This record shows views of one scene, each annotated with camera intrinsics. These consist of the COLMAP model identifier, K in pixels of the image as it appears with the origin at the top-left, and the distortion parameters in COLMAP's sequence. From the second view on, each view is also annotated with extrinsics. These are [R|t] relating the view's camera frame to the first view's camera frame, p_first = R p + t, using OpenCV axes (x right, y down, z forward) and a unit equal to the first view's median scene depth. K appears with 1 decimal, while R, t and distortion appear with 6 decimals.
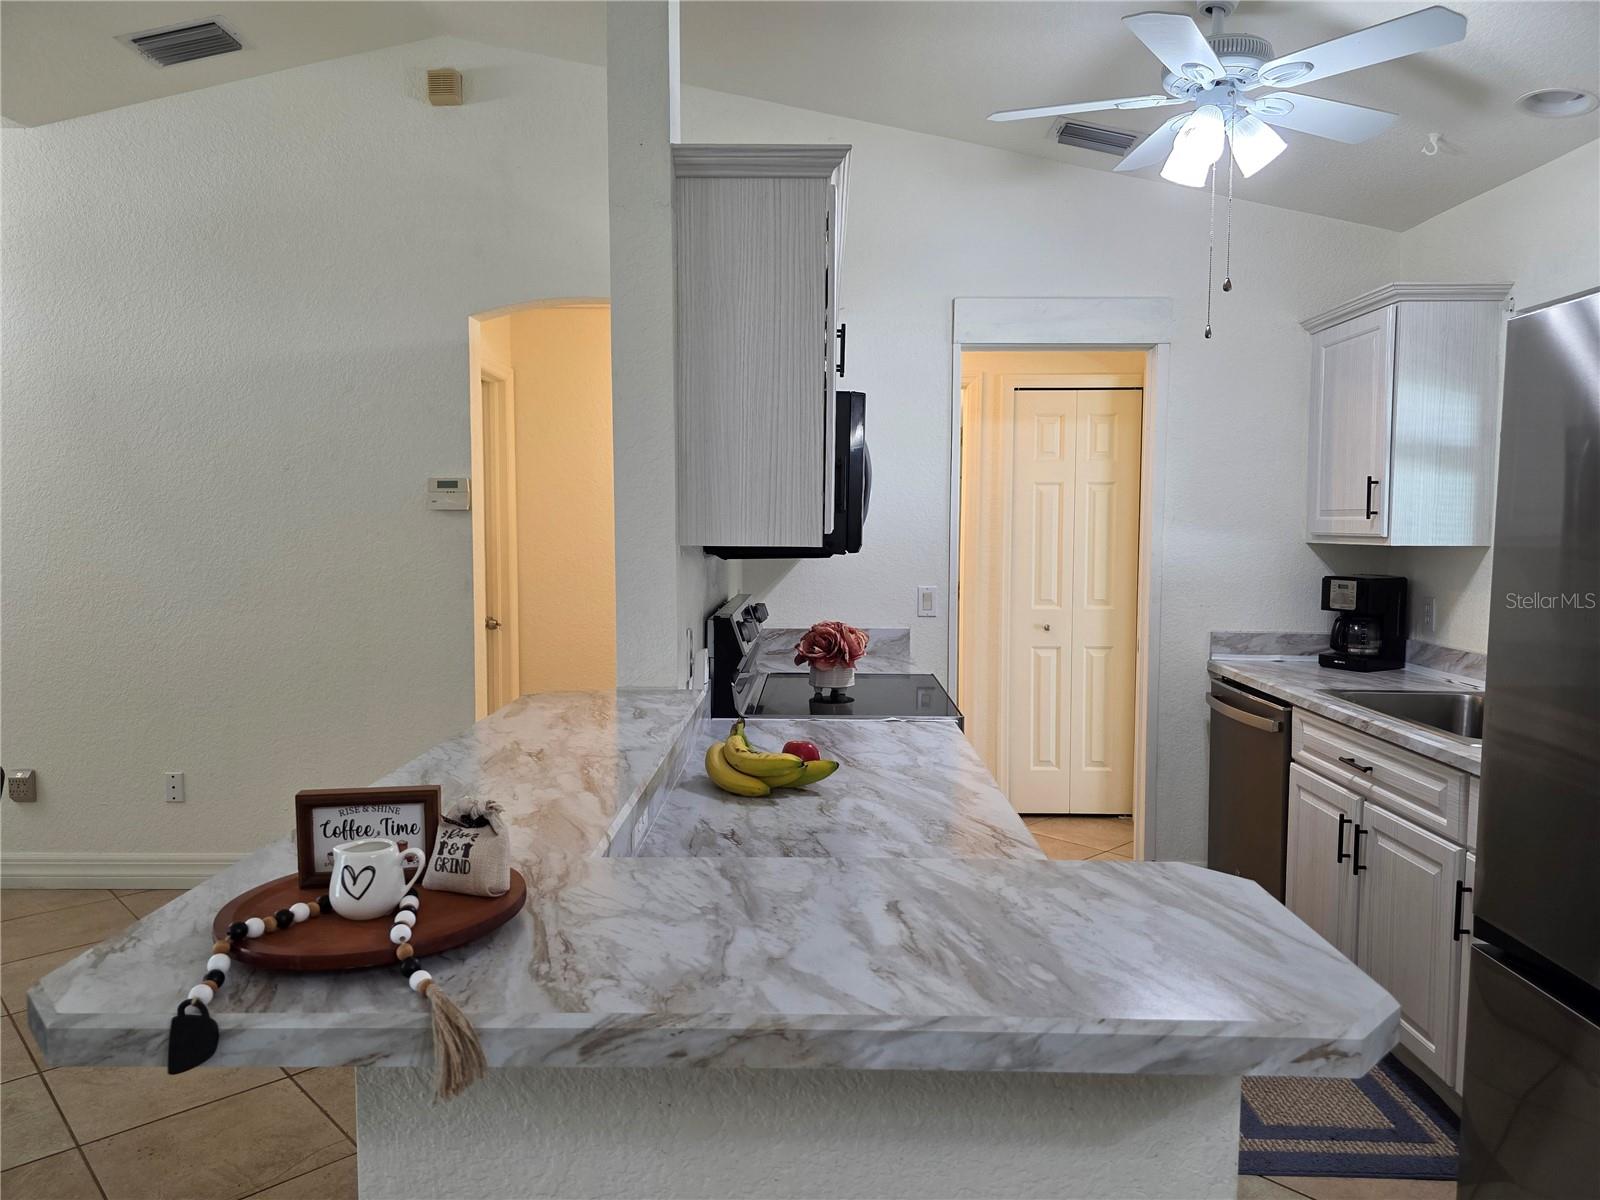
lens RADIAL K [[1077.8, 0, 791.4], [0, 1077.8, 599.2], [0, 0, 1]] dist [0.052874, -0.051817]
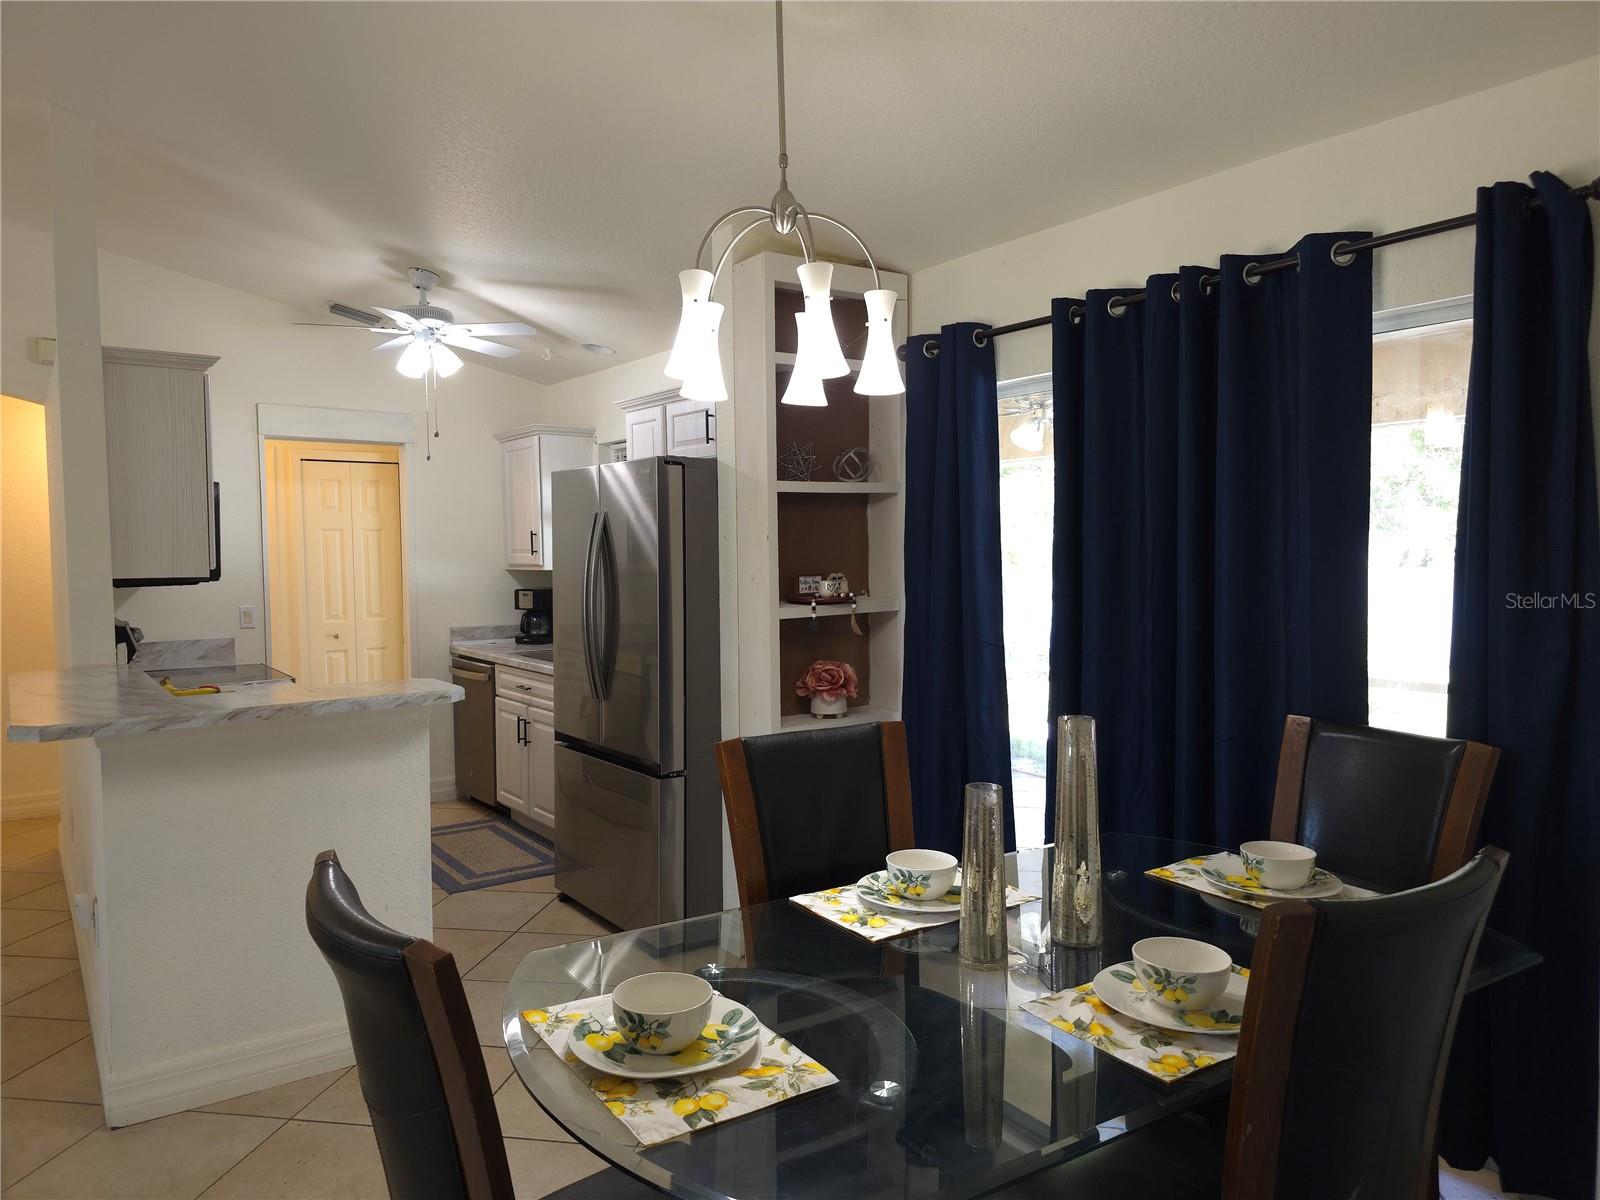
lens RADIAL K [[1077.8, 0, 799.7], [0, 1077.8, 591.4], [0, 0, 1]] dist [0.052874, -0.051817]
pose [[0.793789, -0.036626, 0.607090, -0.191424], [0.058042, 0.998191, -0.015671, 0.038145], [-0.605417, 0.047676, 0.794479, -0.655835]]
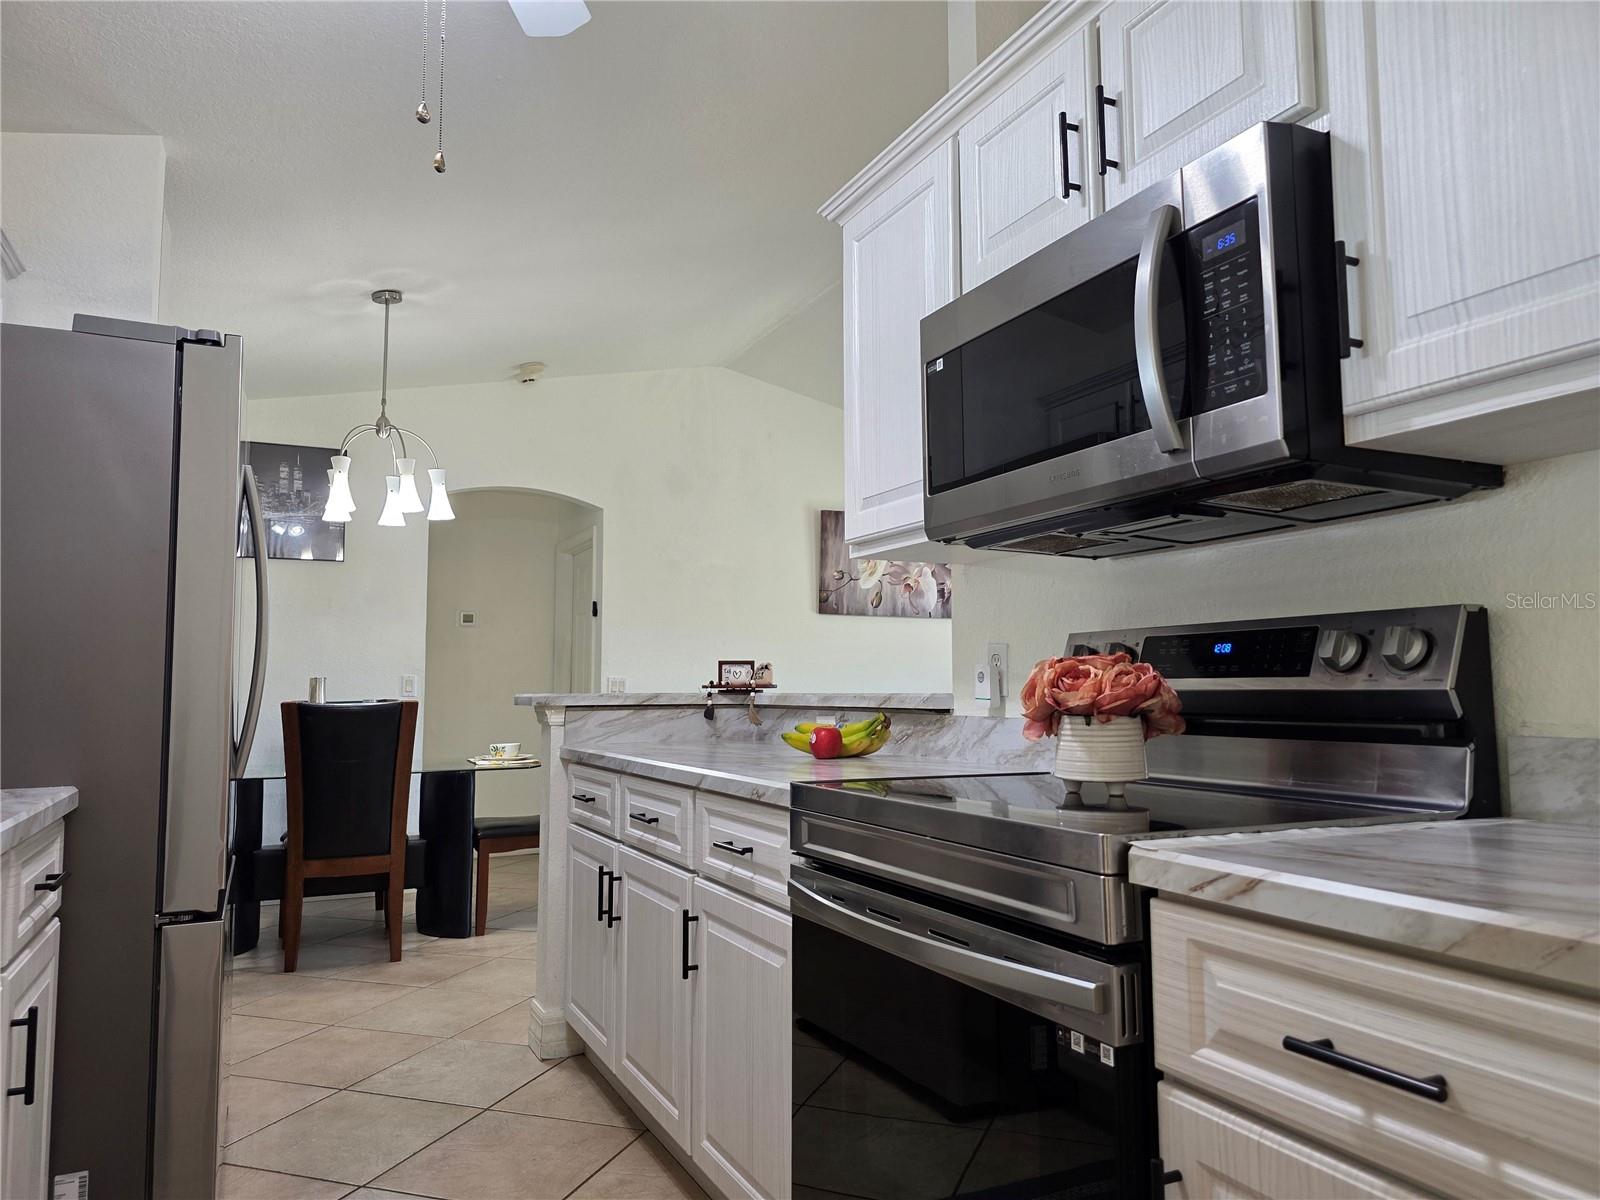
lens RADIAL K [[1077.8, 0, 800.4], [0, 1077.8, 597.6], [0, 0, 1]] dist [0.052874, -0.051817]
pose [[-0.885063, -0.043338, -0.463449, 0.375554], [-0.034867, 0.999032, -0.026834, 0.014383], [0.464163, -0.007590, -0.885717, 1.280081]]
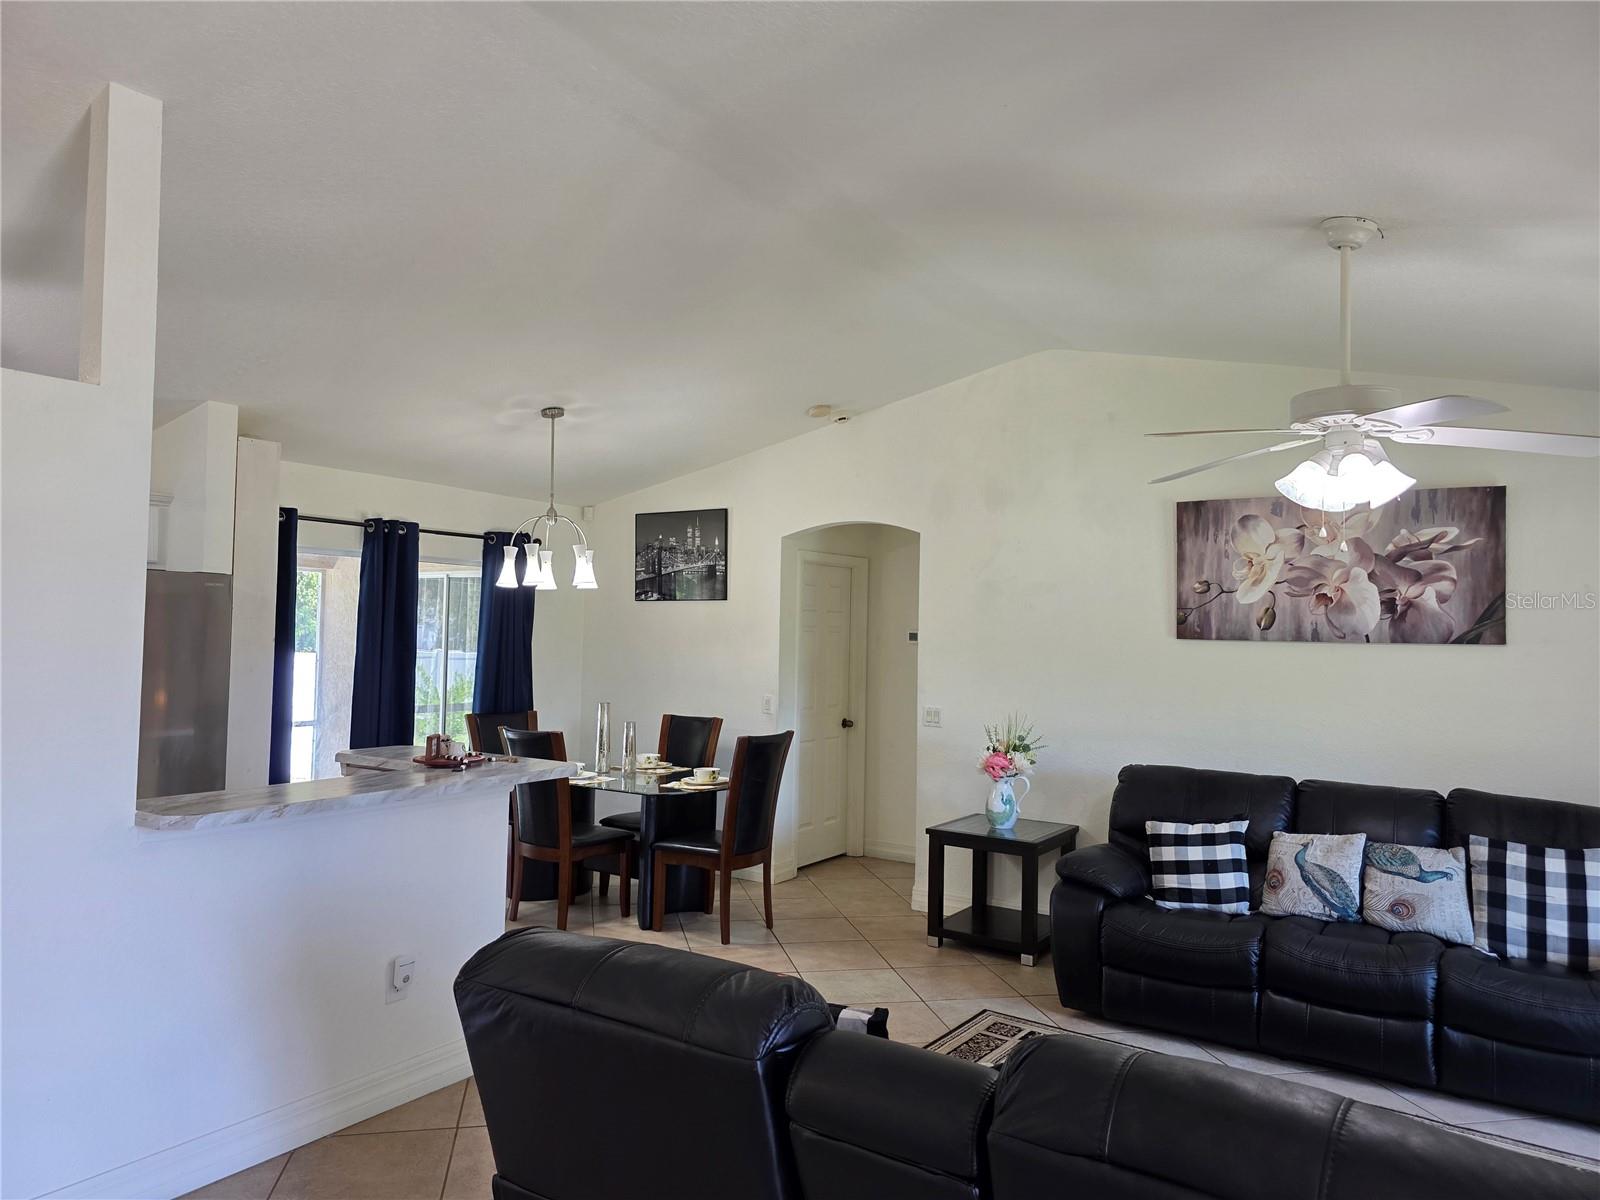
lens RADIAL K [[1077.8, 0, 806.2], [0, 1077.8, 599.0], [0, 0, 1]] dist [0.052874, -0.051817]
pose [[-0.852112, -0.004156, 0.523343, -0.994912], [0.014009, 0.999429, 0.030746, -0.127551], [-0.523172, 0.033531, -0.851567, 1.106596]]
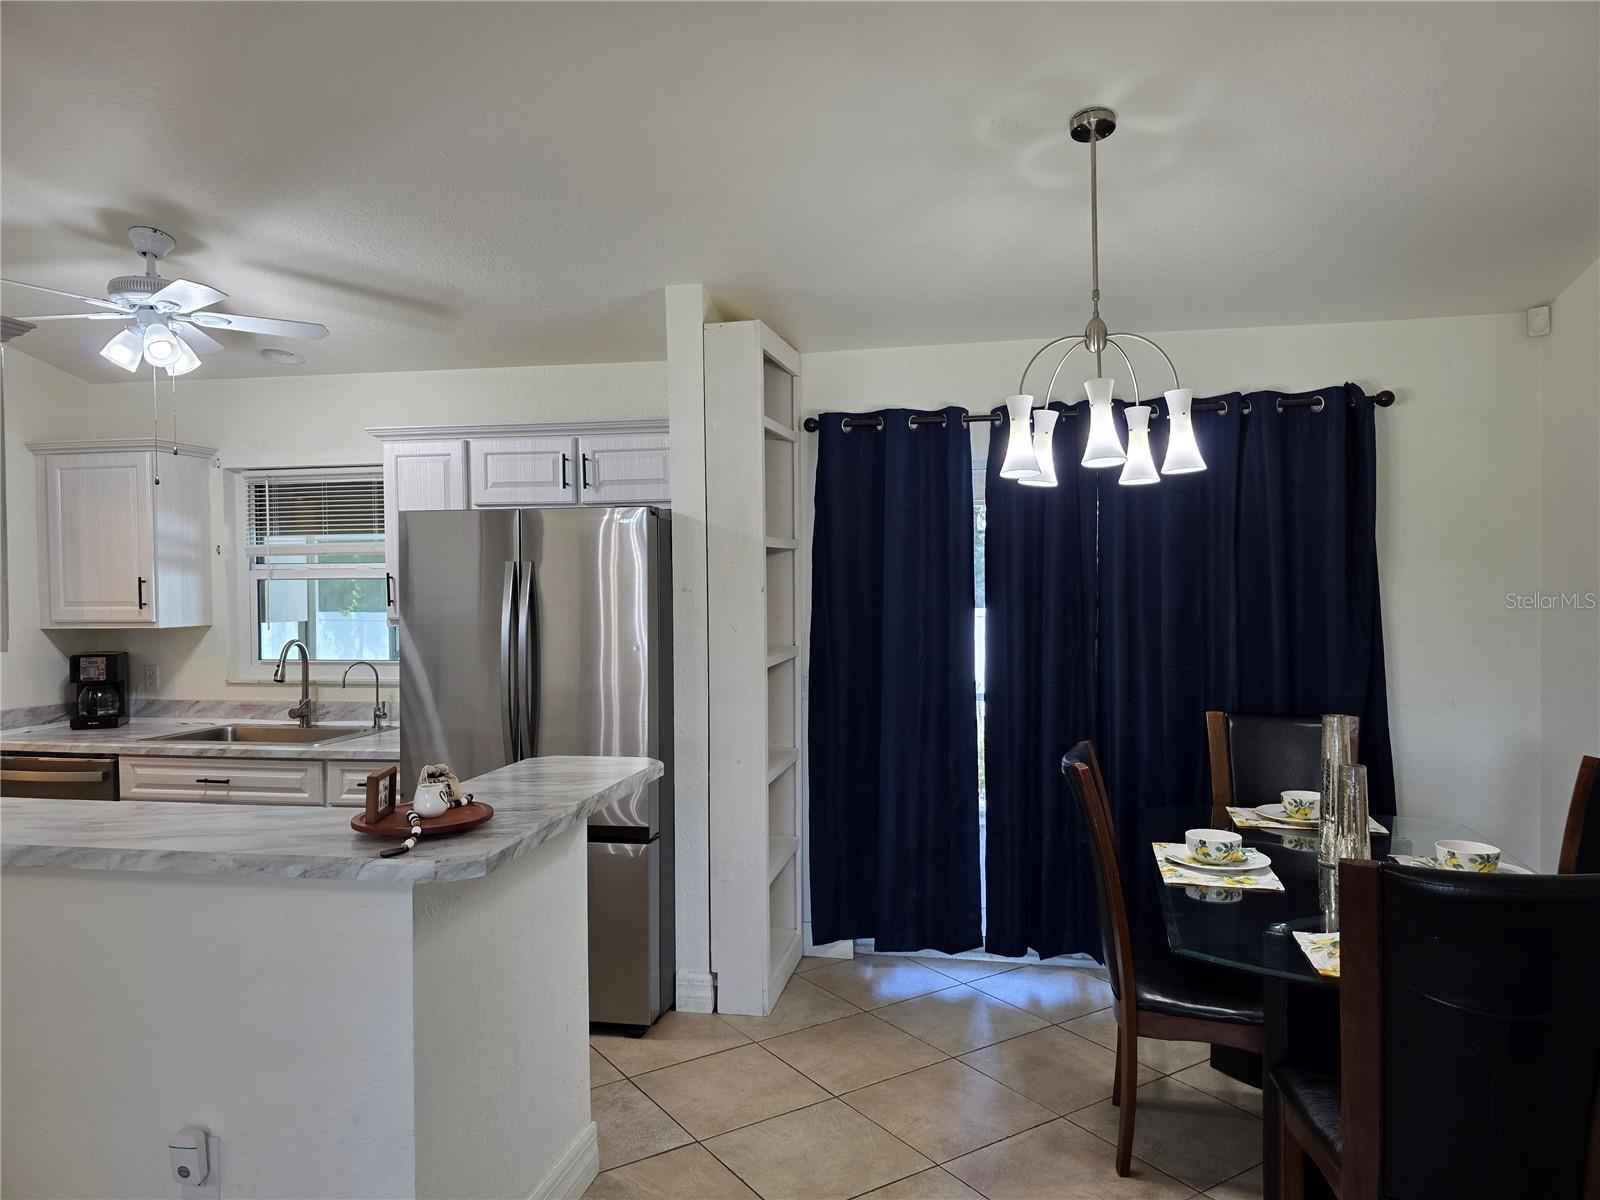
lens RADIAL K [[1077.8, 0, 807.4], [0, 1077.8, 602.9], [0, 0, 1]] dist [0.052874, -0.051817]
pose [[0.174680, -0.025511, 0.984295, -0.653794], [0.081500, 0.996608, 0.011367, -0.030420], [-0.981246, 0.078235, 0.176167, -0.033451]]
